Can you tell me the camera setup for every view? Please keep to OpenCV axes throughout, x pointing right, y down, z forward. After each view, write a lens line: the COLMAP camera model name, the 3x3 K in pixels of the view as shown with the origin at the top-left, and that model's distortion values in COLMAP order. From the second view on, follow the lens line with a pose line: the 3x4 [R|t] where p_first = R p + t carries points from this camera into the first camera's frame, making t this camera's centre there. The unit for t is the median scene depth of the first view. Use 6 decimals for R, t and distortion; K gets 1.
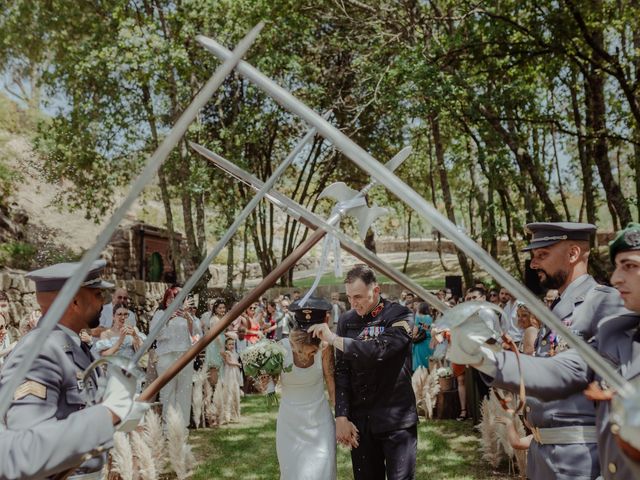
lens RADIAL K [[654.4, 0, 320.0], [0, 654.4, 240.0], [0, 0, 1]] dist [-0.011342, 0.015274]
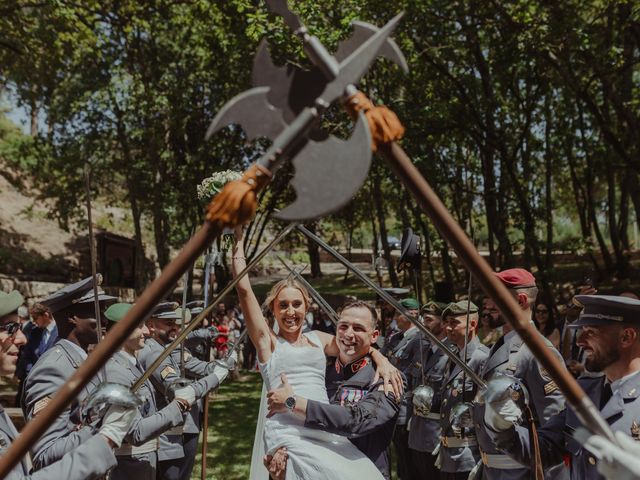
lens RADIAL K [[654.4, 0, 320.0], [0, 654.4, 240.0], [0, 0, 1]] dist [-0.011342, 0.015274]
pose [[0.995879, 0.033426, 0.084310, -0.009753], [-0.032870, 0.999428, -0.007973, -0.015415], [-0.084529, 0.005169, 0.996408, -0.117175]]
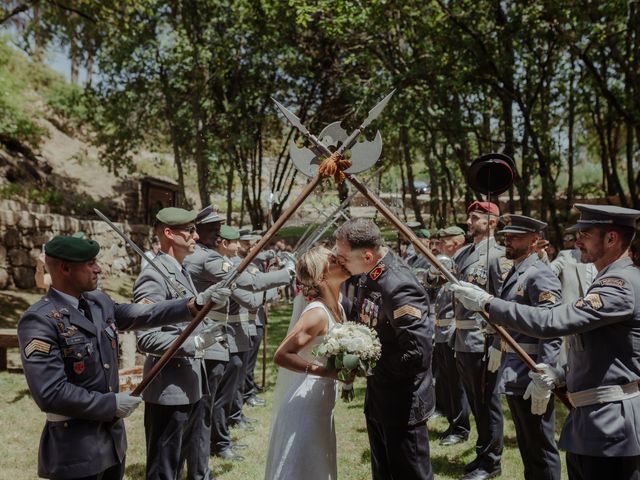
lens RADIAL K [[654.4, 0, 320.0], [0, 654.4, 240.0], [0, 0, 1]] dist [-0.011342, 0.015274]
pose [[0.998542, 0.032579, 0.043035, -0.016684], [-0.035877, 0.996289, 0.078231, -0.014392], [-0.040326, -0.079661, 0.996006, -0.178071]]
